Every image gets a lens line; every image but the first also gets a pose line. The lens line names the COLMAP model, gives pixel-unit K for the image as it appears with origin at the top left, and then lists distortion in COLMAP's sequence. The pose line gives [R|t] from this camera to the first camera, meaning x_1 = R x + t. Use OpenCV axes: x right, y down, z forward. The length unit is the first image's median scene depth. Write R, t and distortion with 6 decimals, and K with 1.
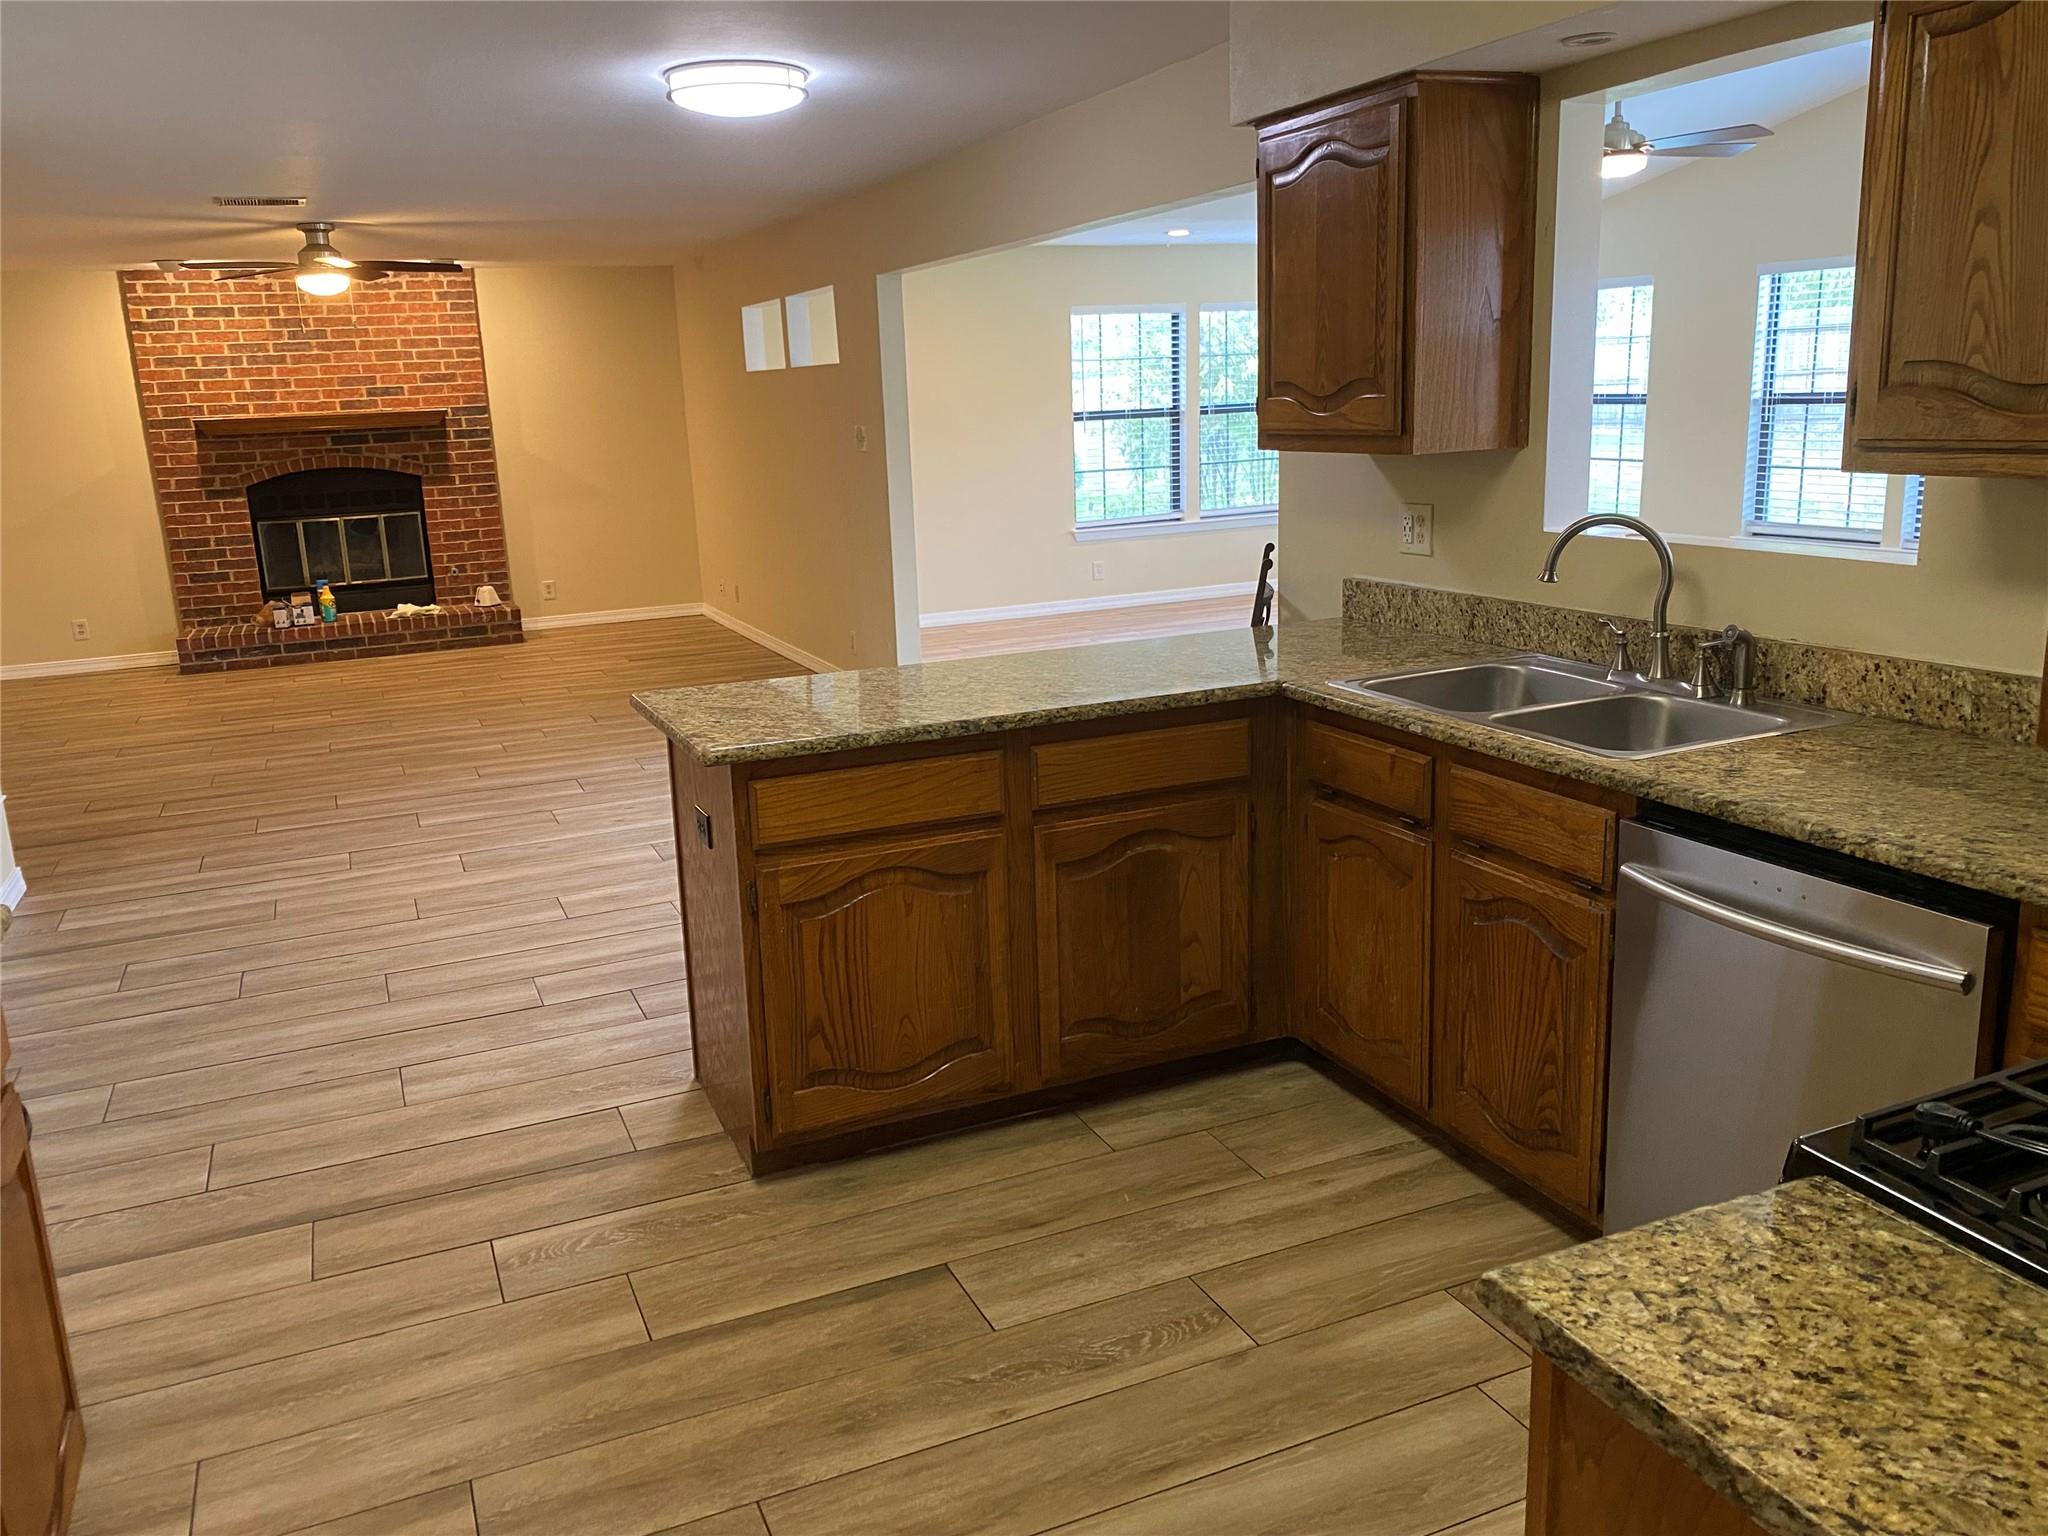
lens RADIAL K [[1566.8, 0, 1019.8], [0, 1566.8, 768.2], [0, 0, 1]] dist [0.000544, -0.001017]
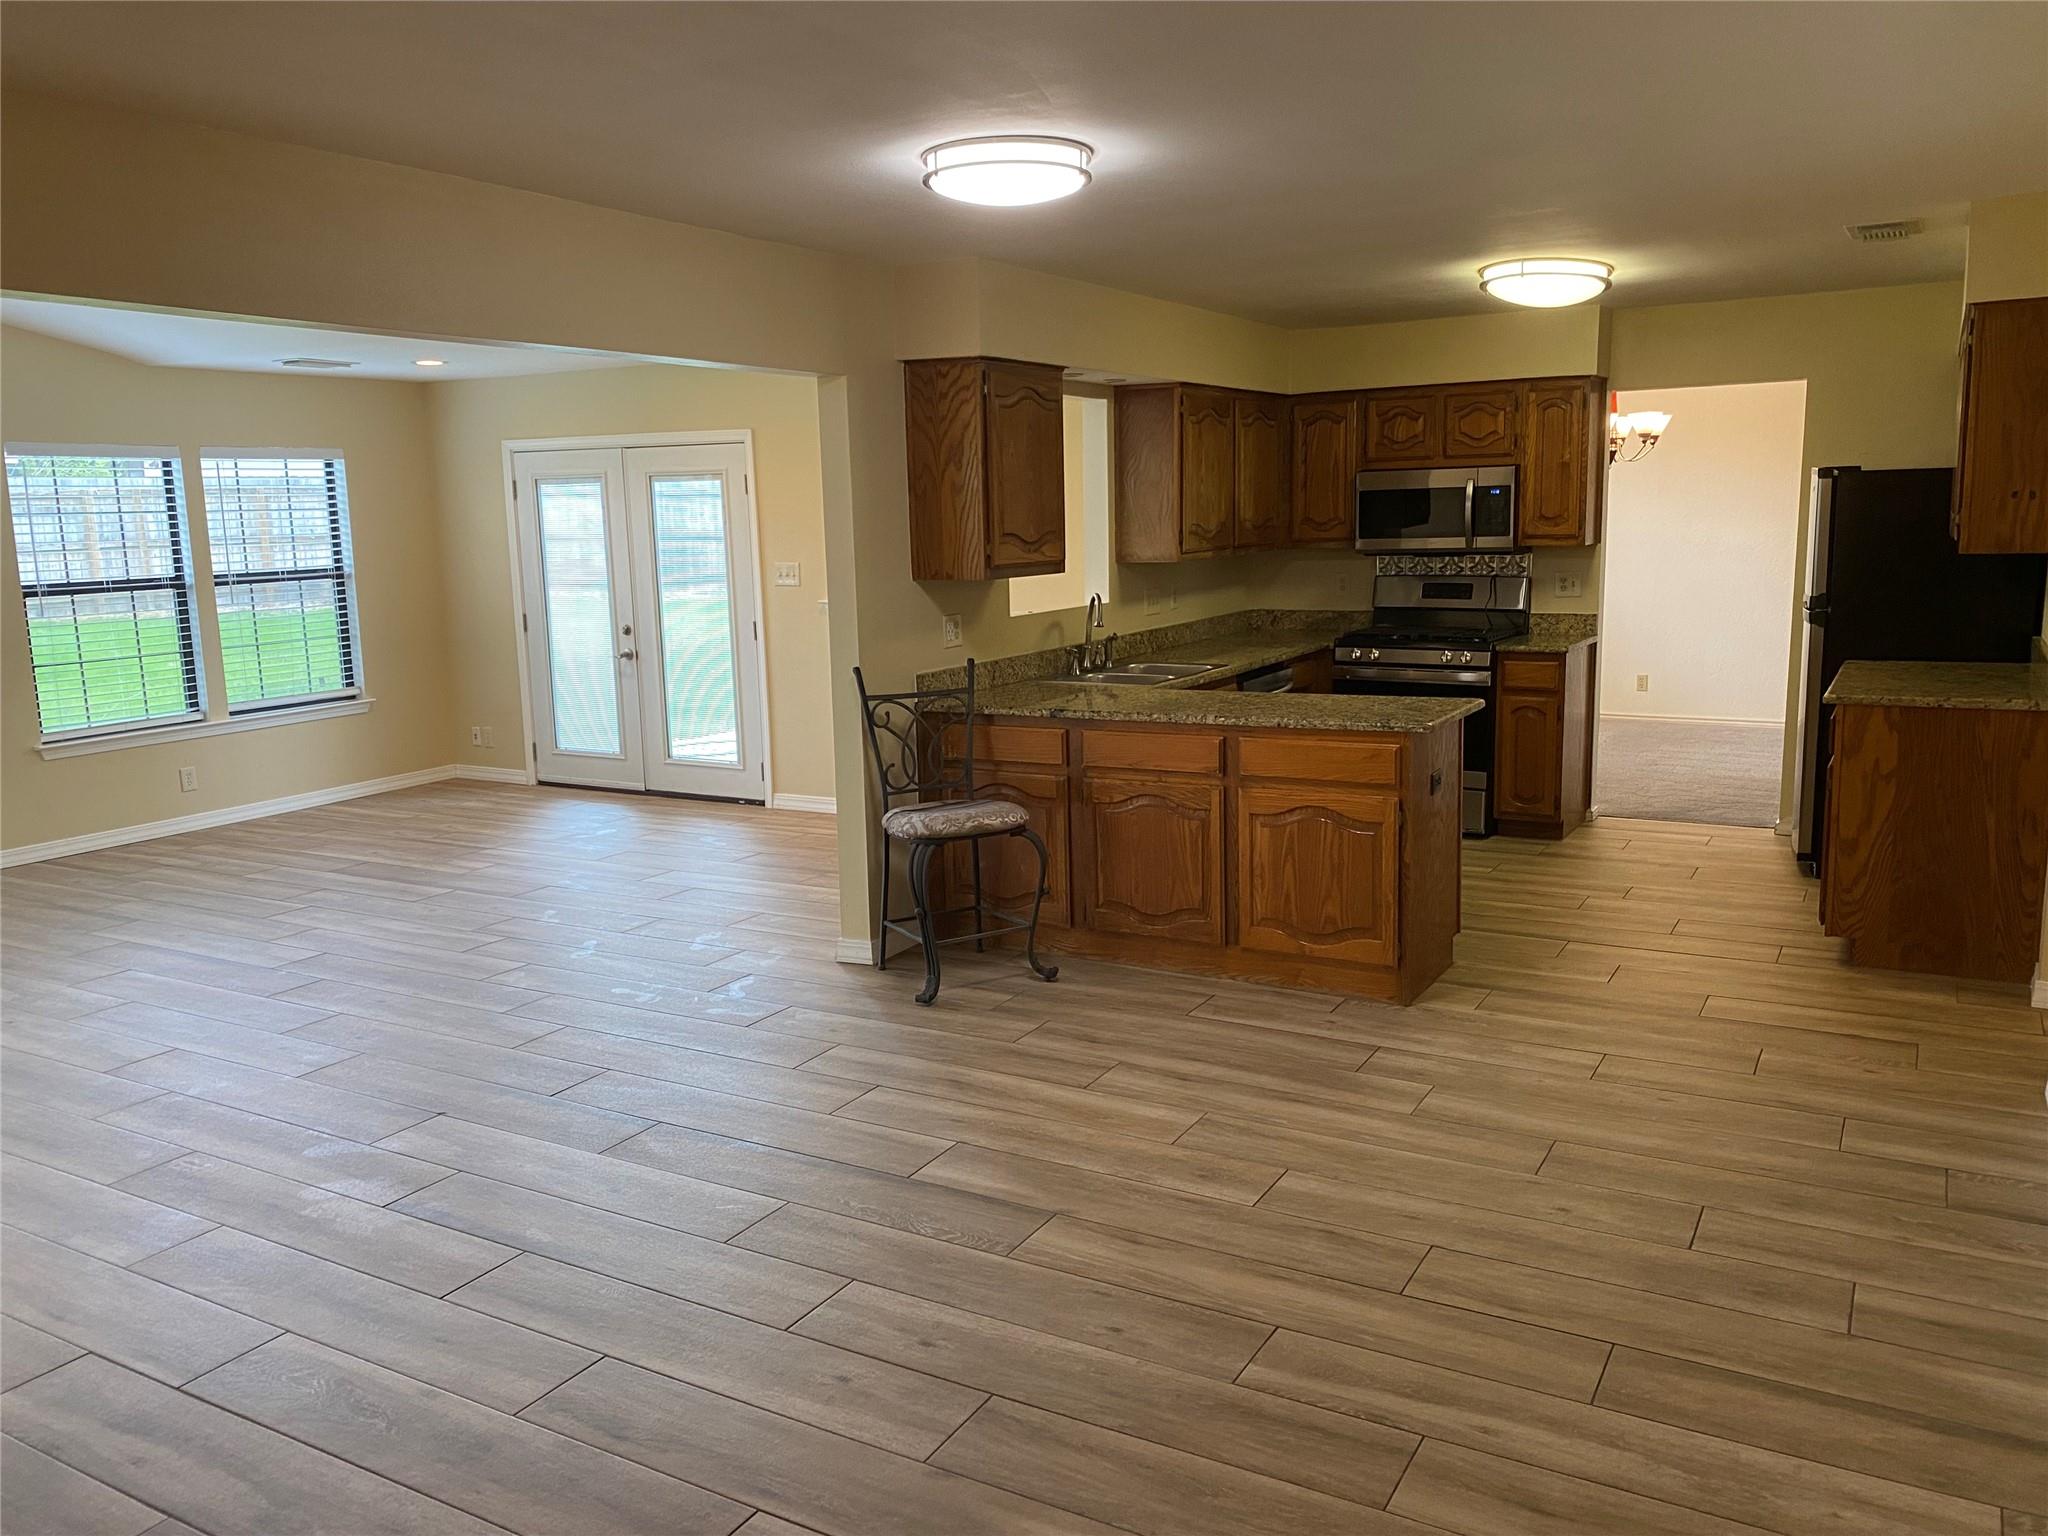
lens RADIAL K [[1566.8, 0, 1027.9], [0, 1566.8, 770.6], [0, 0, 1]] dist [0.000544, -0.001017]
pose [[-0.591234, -0.079403, 0.802581, -0.814724], [0.237520, 0.933863, 0.267365, -0.328960], [-0.770731, 0.348704, -0.533272, 1.427973]]
